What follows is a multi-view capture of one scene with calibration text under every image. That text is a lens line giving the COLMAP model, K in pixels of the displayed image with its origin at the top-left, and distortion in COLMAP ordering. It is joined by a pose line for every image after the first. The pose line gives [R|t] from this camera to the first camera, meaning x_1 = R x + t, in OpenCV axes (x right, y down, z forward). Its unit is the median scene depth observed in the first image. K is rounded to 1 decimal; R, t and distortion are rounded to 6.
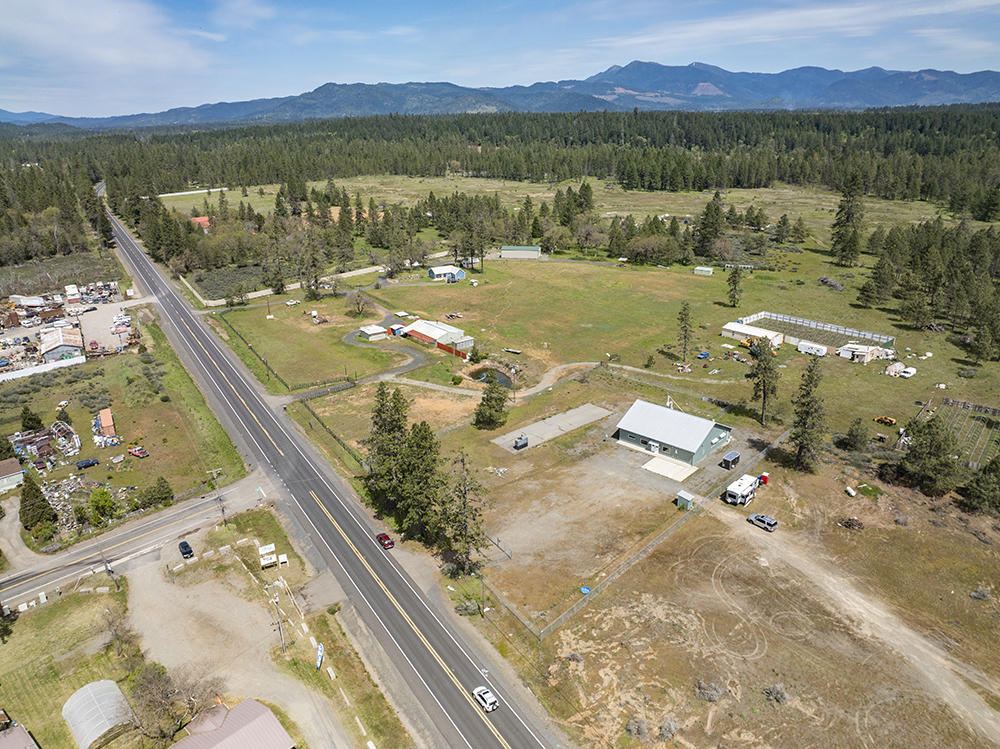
lens RADIAL K [[700.3, 0, 497.9], [0, 700.3, 378.5], [0, 0, 1]] dist [-0.040459, 0.011006]
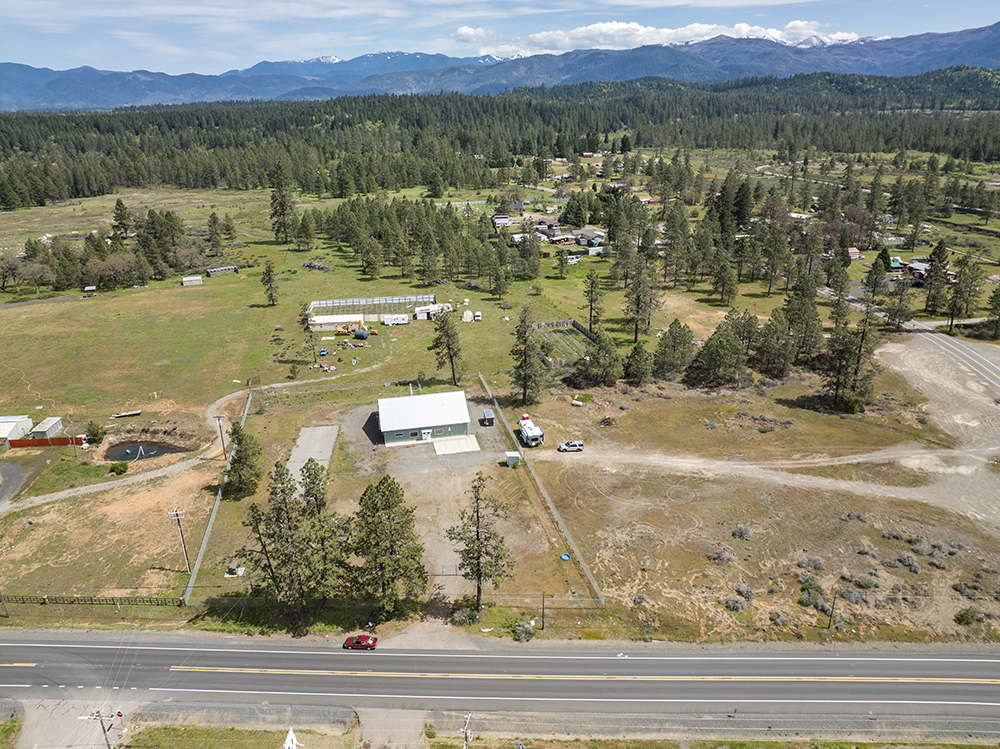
lens RADIAL K [[700.4, 0, 500.0], [0, 700.4, 374.5], [0, 0, 1]] dist [-0.061360, 0.050692]
pose [[0.564555, -0.295275, 0.770772, -0.325671], [0.299244, 0.943511, 0.142267, -0.066356], [-0.769240, 0.150331, 0.621024, 0.189458]]
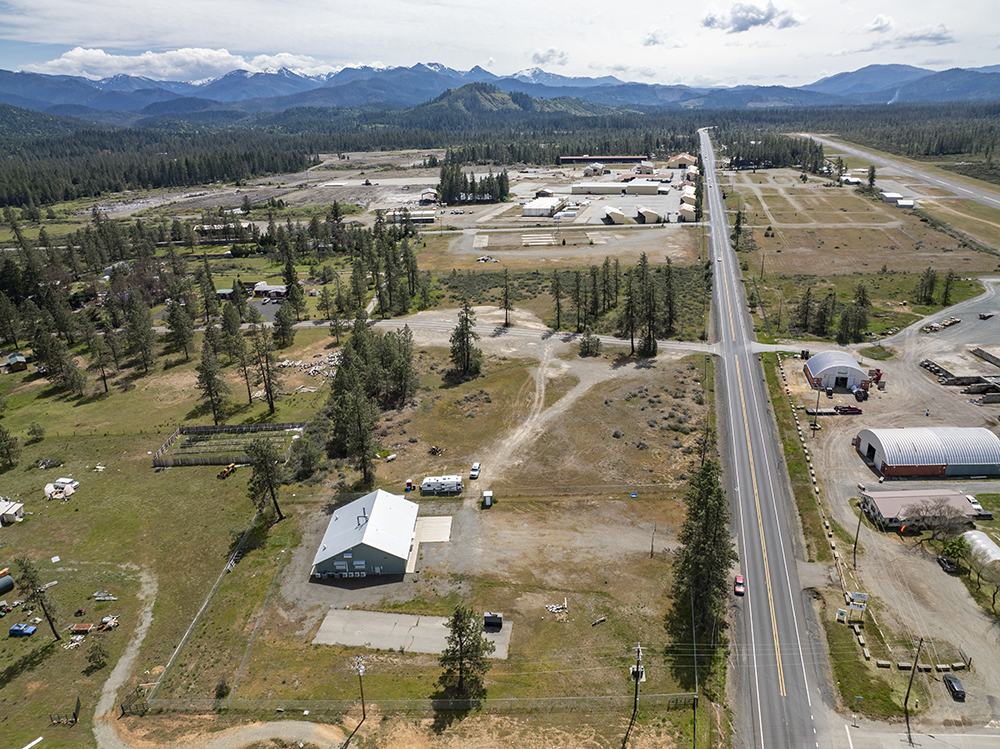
lens RADIAL K [[700.3, 0, 497.9], [0, 700.3, 378.5], [0, 0, 1]] dist [-0.040459, 0.011006]
pose [[-0.681543, -0.227819, 0.695412, -0.312372], [0.300226, 0.779593, 0.549636, -0.376814], [-0.667355, 0.583382, -0.462929, 0.848573]]
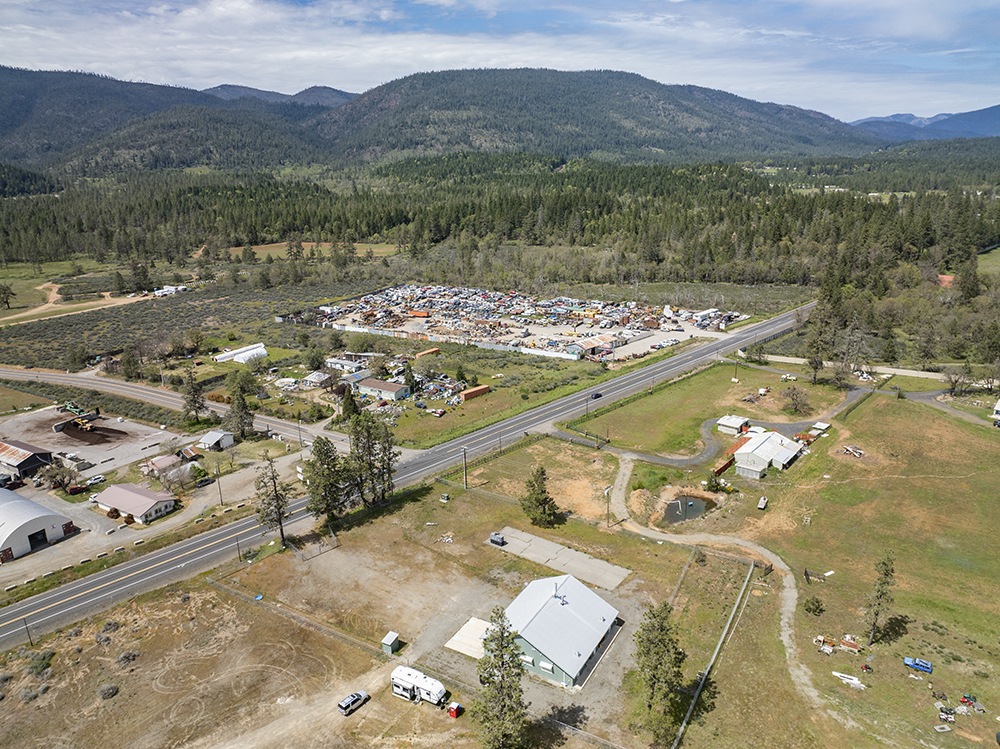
lens RADIAL K [[700.3, 0, 497.9], [0, 700.3, 378.5], [0, 0, 1]] dist [-0.040459, 0.011006]
pose [[0.219285, 0.306765, -0.926180, 0.633633], [-0.327149, 0.917447, 0.226416, -0.246433], [0.919178, 0.253349, 0.301540, 0.453876]]
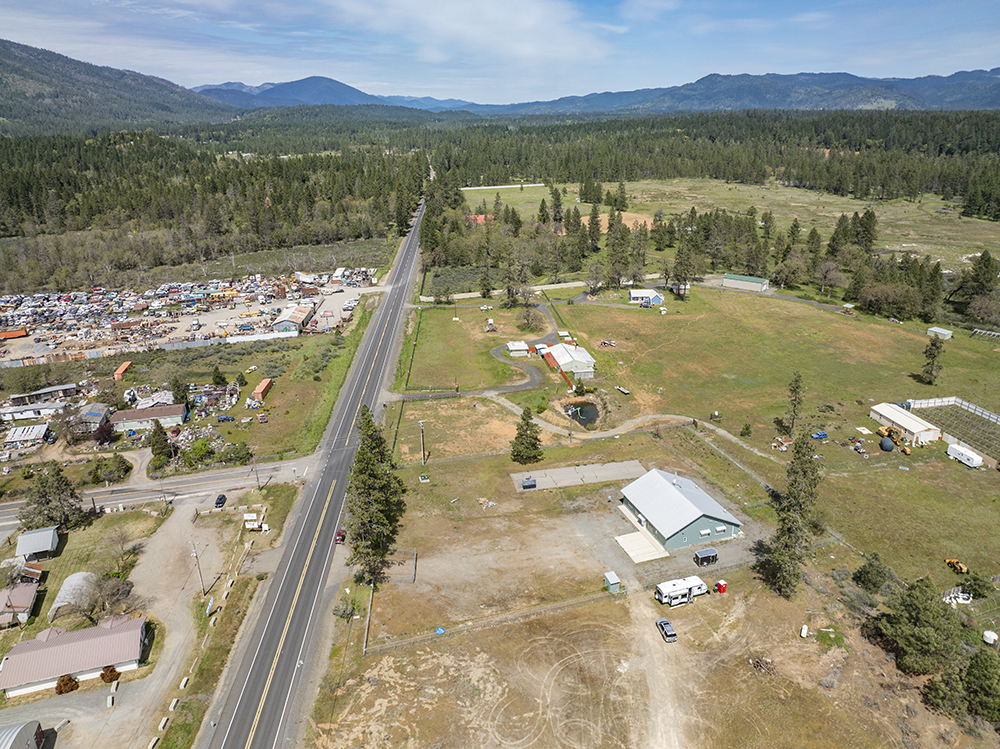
lens RADIAL K [[700.3, 0, 497.9], [0, 700.3, 378.5], [0, 0, 1]] dist [-0.040459, 0.011006]
pose [[0.875676, 0.177126, -0.449241, 0.308893], [-0.171403, 0.983733, 0.053762, -0.078511], [0.451456, 0.029923, 0.891792, 0.028408]]
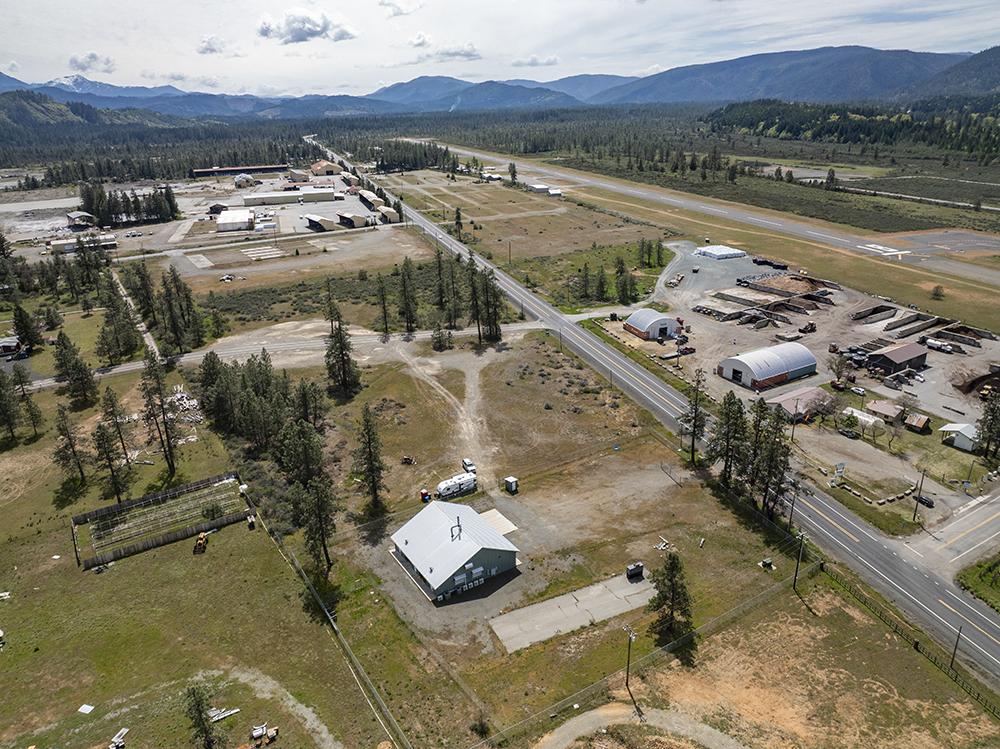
lens RADIAL K [[700.3, 0, 497.9], [0, 700.3, 378.5], [0, 0, 1]] dist [-0.040459, 0.011006]
pose [[-0.966812, -0.052822, 0.249967, -0.002985], [0.129257, 0.742813, 0.656903, -0.458854], [-0.220378, 0.667412, -0.711333, 1.047151]]
